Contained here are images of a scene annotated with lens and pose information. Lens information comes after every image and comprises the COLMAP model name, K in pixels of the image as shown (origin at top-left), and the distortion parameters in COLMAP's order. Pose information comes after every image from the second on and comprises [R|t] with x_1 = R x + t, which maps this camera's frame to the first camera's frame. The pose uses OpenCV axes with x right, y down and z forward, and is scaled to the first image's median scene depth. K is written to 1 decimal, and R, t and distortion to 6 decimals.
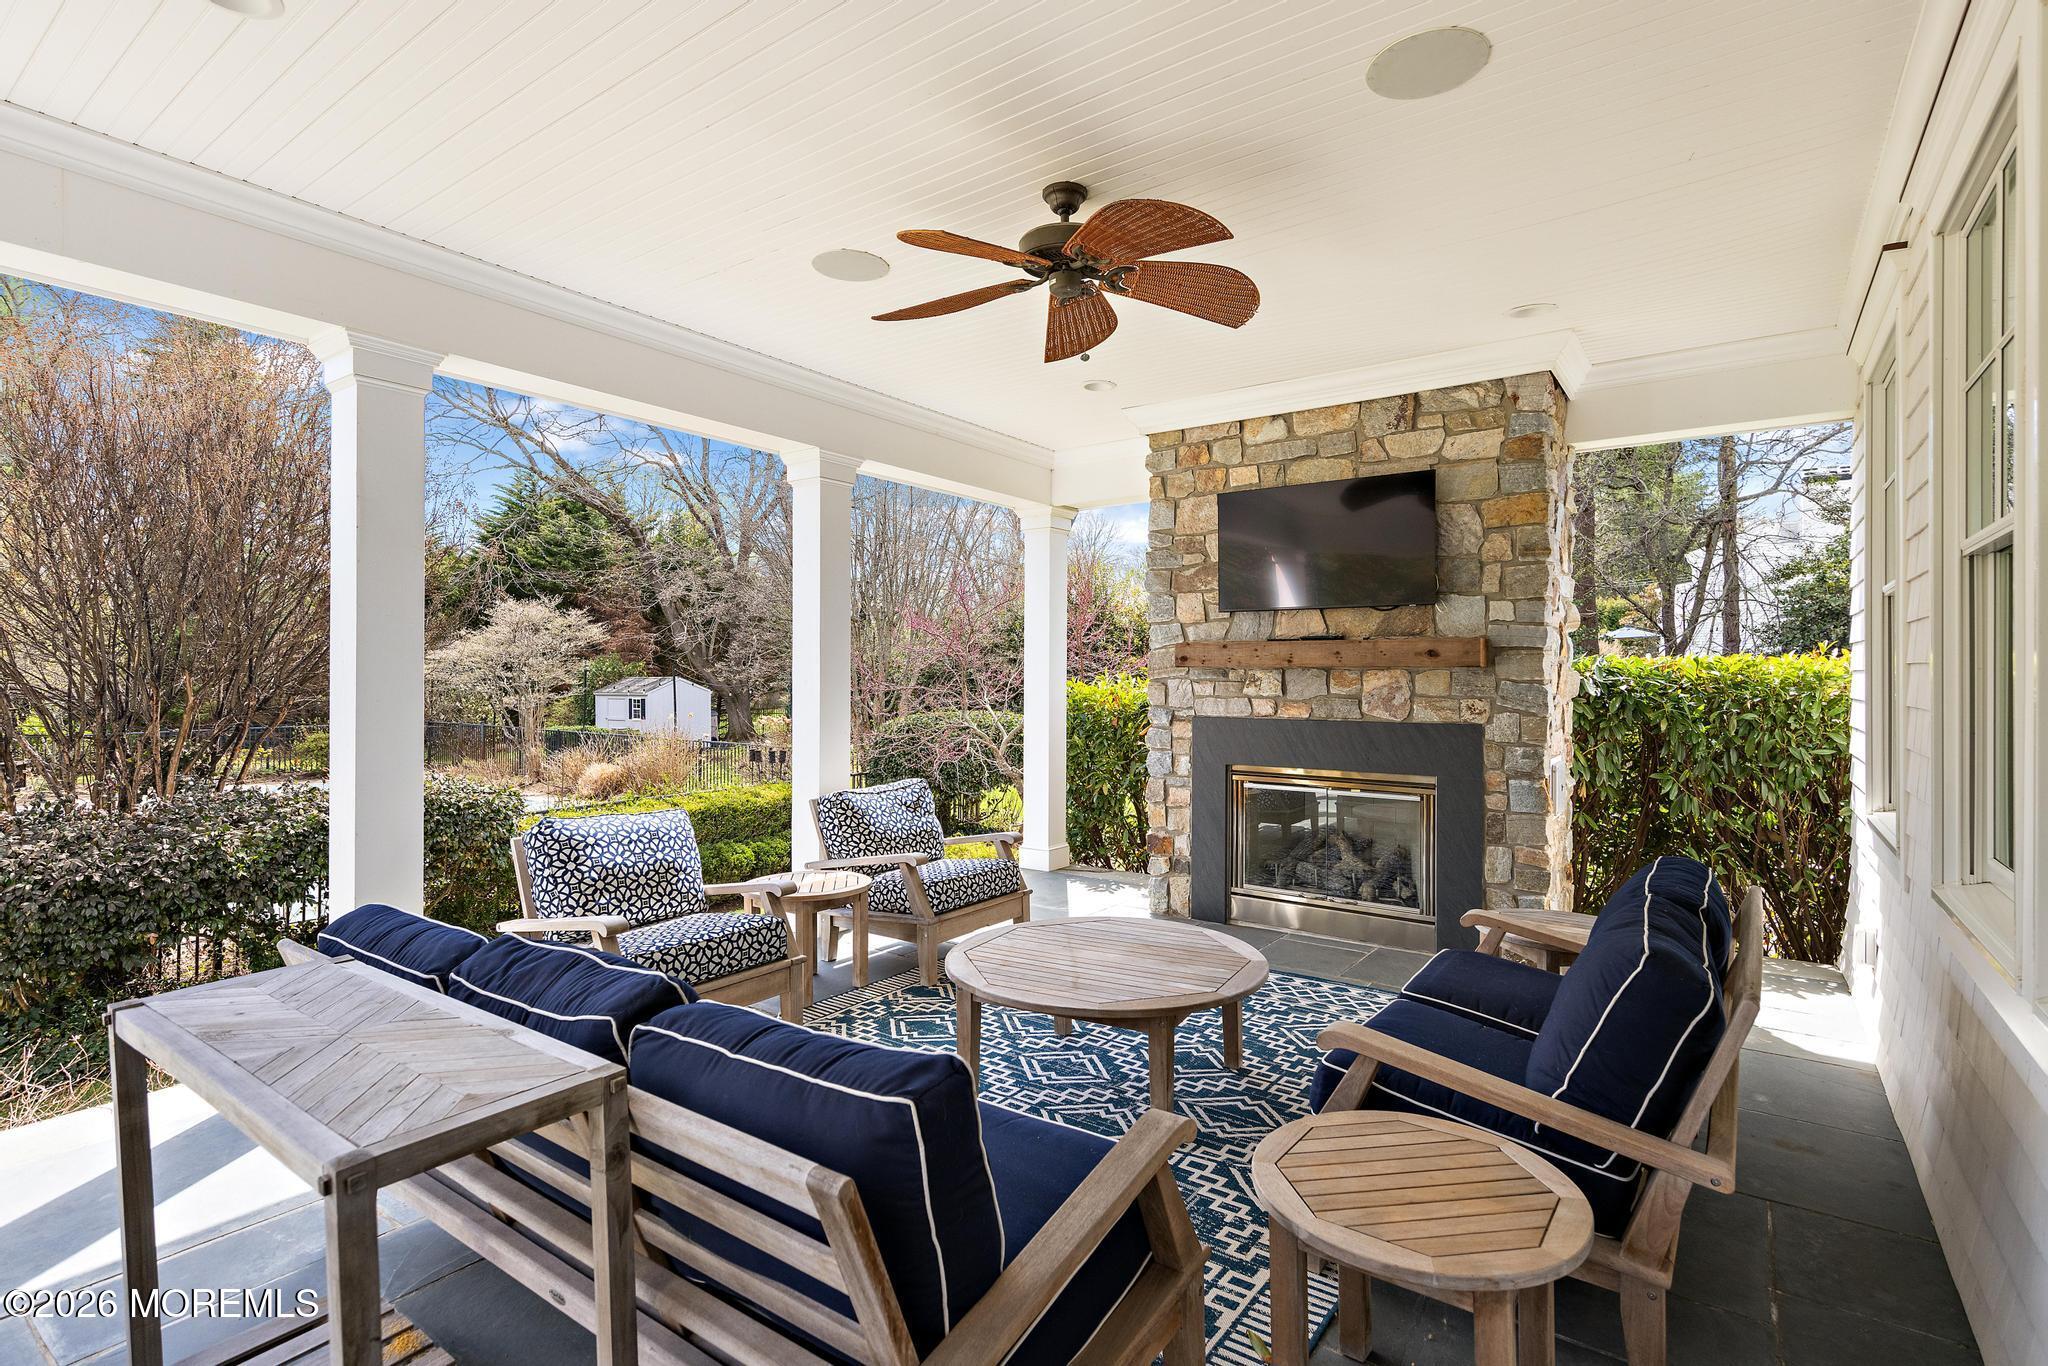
lens RADIAL K [[989.1, 0, 1015.8], [0, 989.1, 678.9], [0, 0, 1]] dist [0.001599, -0.000390]
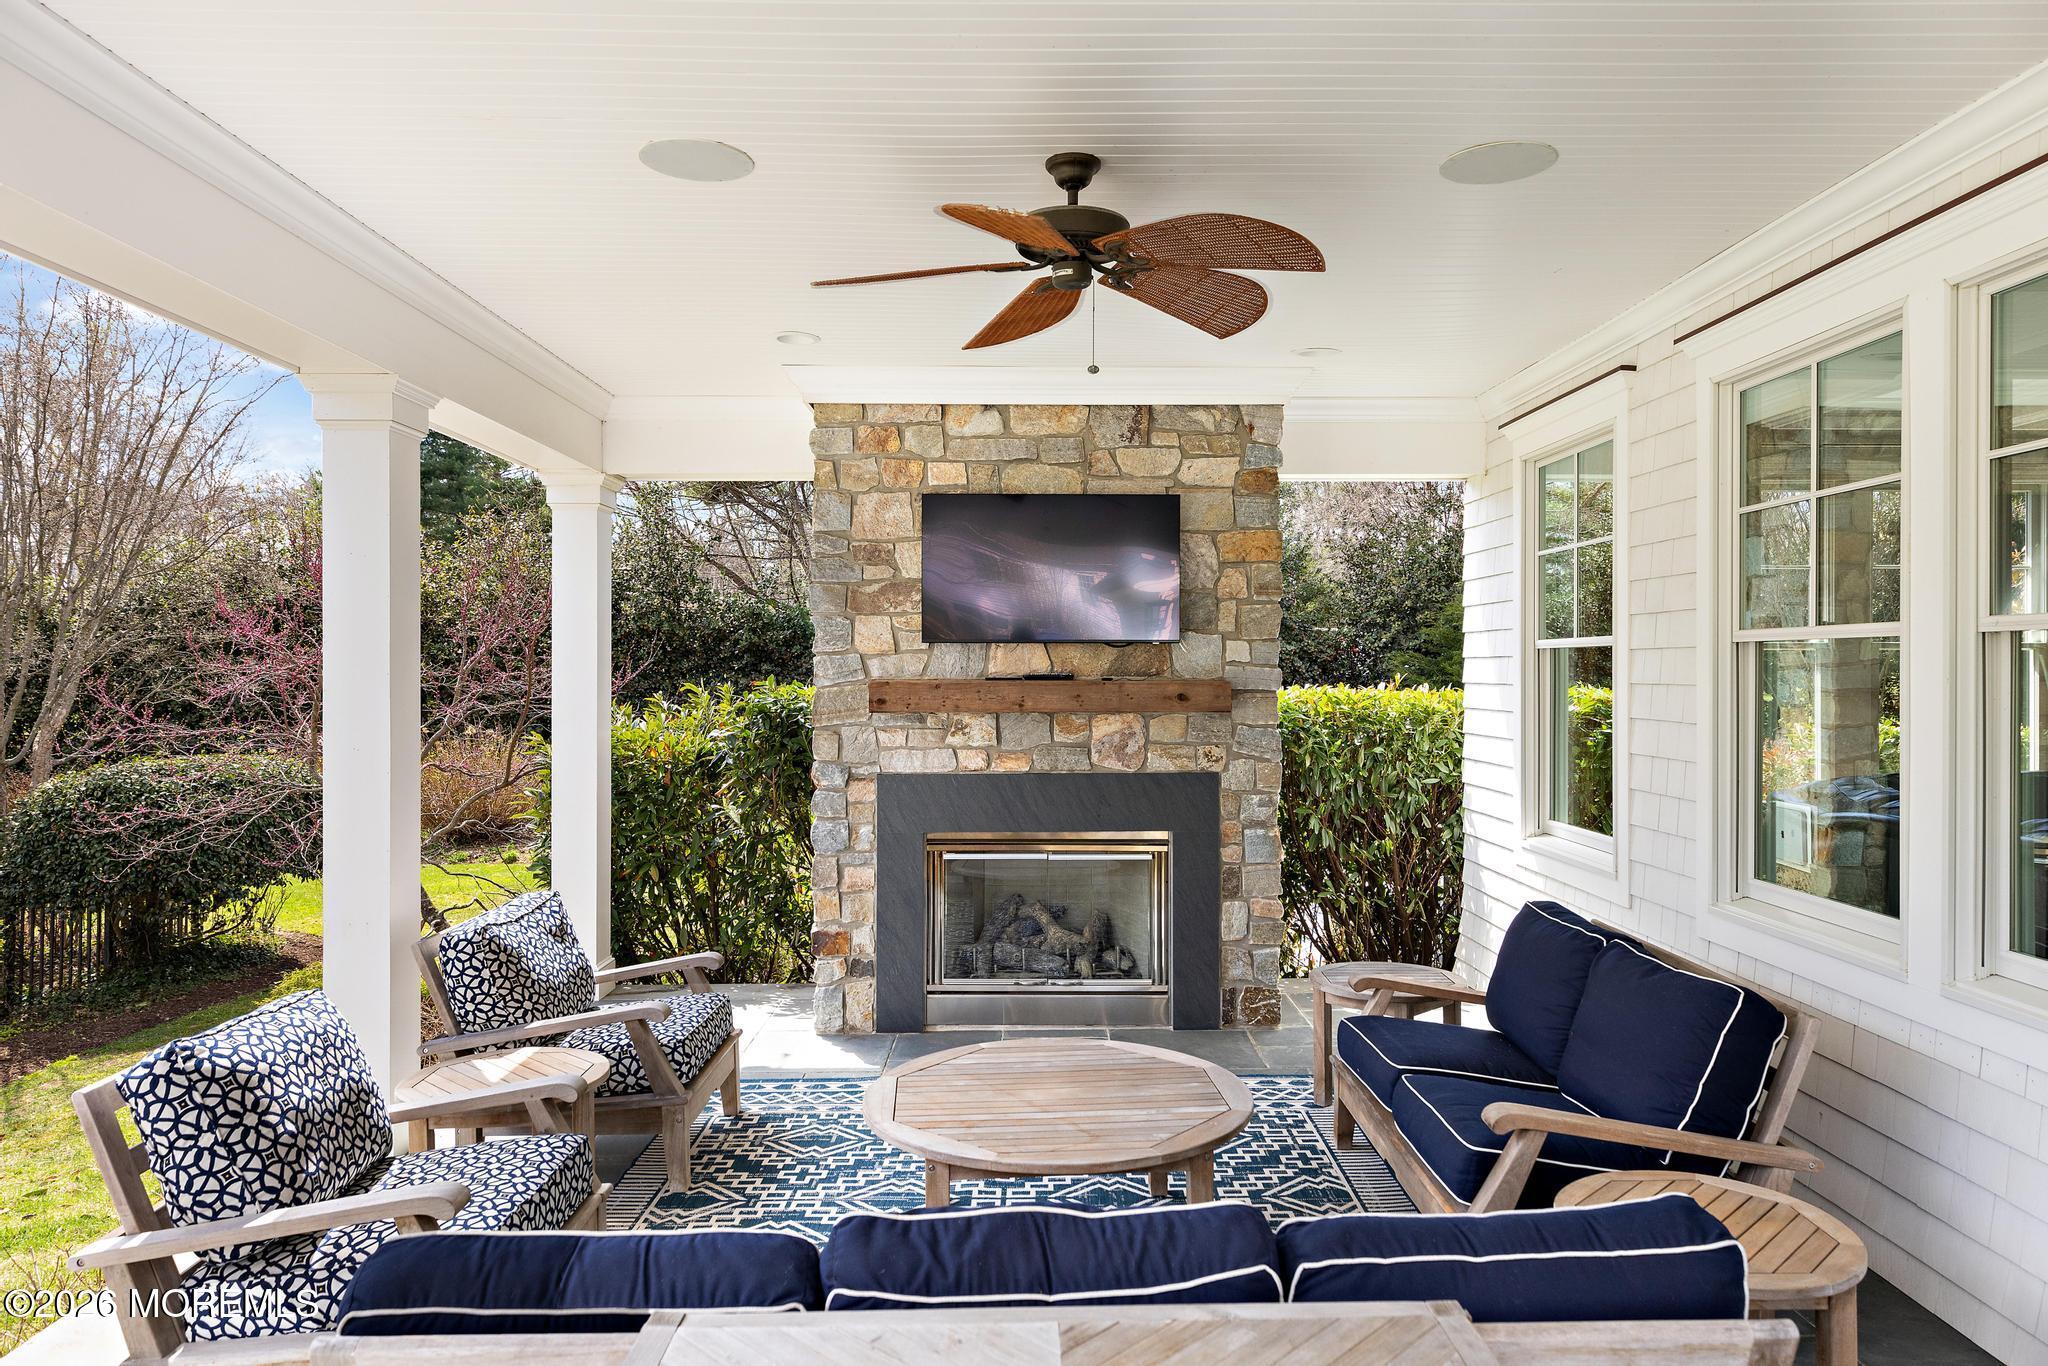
lens RADIAL K [[1364.5, 0, 1026.7], [0, 1364.5, 682.1], [0, 0, 1]] dist [0.001491, 0.000212]
pose [[0.794598, -0.010490, 0.607045, -0.430002], [0.006096, 0.999938, 0.009299, -0.049481], [-0.607105, -0.003688, 0.794613, 0.083634]]
